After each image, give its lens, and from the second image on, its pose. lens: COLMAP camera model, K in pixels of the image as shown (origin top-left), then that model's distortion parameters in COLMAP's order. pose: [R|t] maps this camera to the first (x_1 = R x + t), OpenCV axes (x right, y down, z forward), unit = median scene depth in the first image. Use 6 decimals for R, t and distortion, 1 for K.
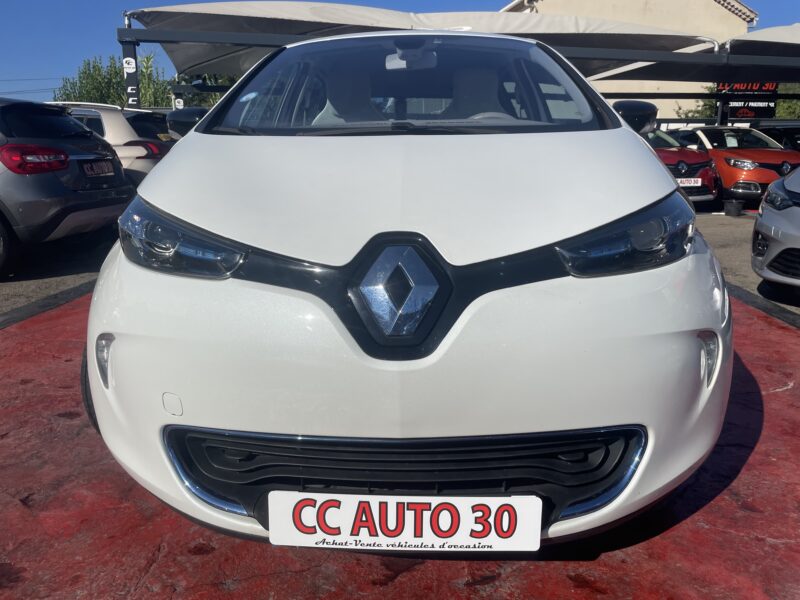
lens RADIAL K [[621.7, 0, 400.0], [0, 621.7, 300.0], [0, 0, 1]] dist [0.076943, -0.097542]
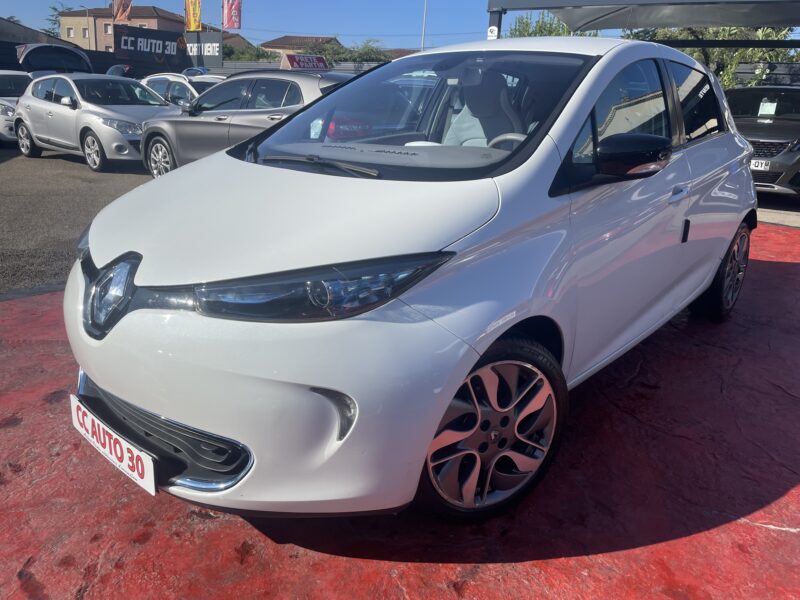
lens RADIAL K [[621.7, 0, 400.0], [0, 621.7, 300.0], [0, 0, 1]] dist [0.076943, -0.097542]
pose [[0.748043, 0.230743, -0.622245, 1.005011], [-0.172687, 0.972988, 0.153209, -0.243466], [0.640789, -0.007154, 0.767683, 0.194520]]
